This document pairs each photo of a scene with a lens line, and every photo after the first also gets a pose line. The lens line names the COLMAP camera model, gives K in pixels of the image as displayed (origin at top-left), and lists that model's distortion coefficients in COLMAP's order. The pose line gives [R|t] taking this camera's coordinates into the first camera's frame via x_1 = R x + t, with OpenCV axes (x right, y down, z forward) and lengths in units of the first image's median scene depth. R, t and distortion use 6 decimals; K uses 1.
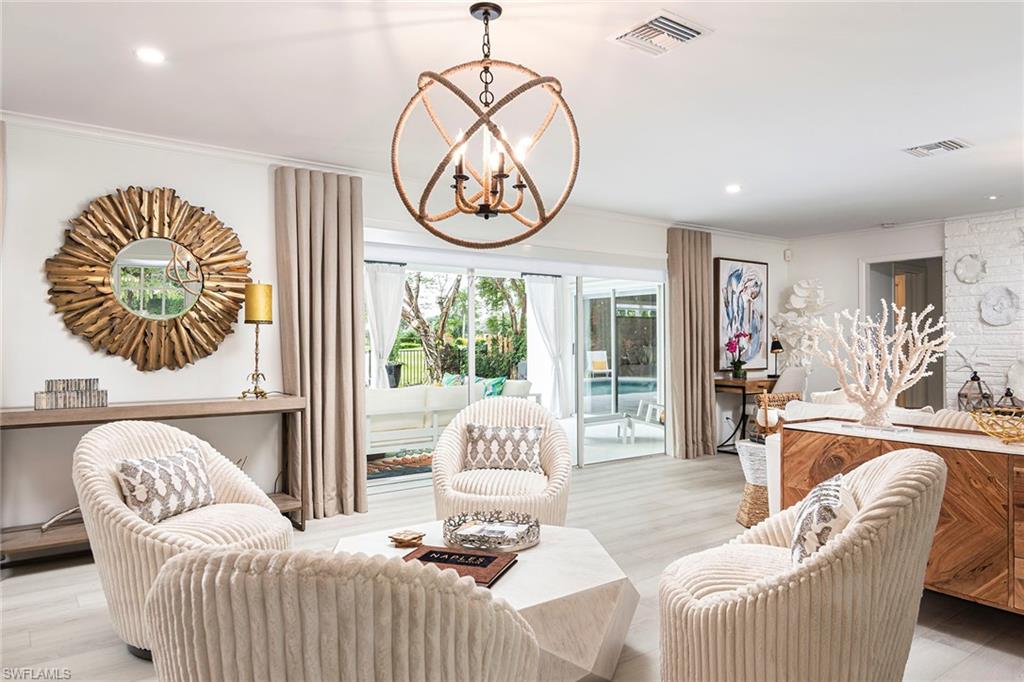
lens RADIAL K [[666.3, 0, 512.0], [0, 666.3, 341.0], [0, 0, 1]] dist [-0.026807, 0.000648]
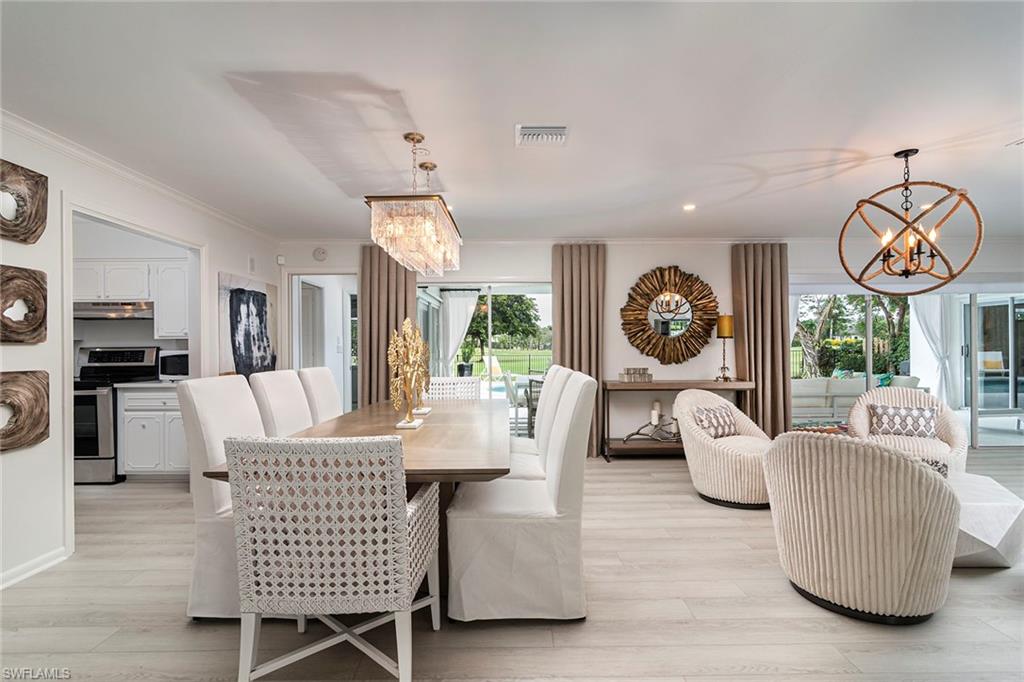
lens RADIAL K [[502.1, 0, 516.3], [0, 502.1, 348.4], [0, 0, 1]] dist [0.009340, 0.000400]
pose [[0.812456, -0.002171, -0.583018, -0.058074], [0.009217, 0.999916, 0.009121, -0.015563], [0.582949, -0.012784, 0.812408, -0.373548]]
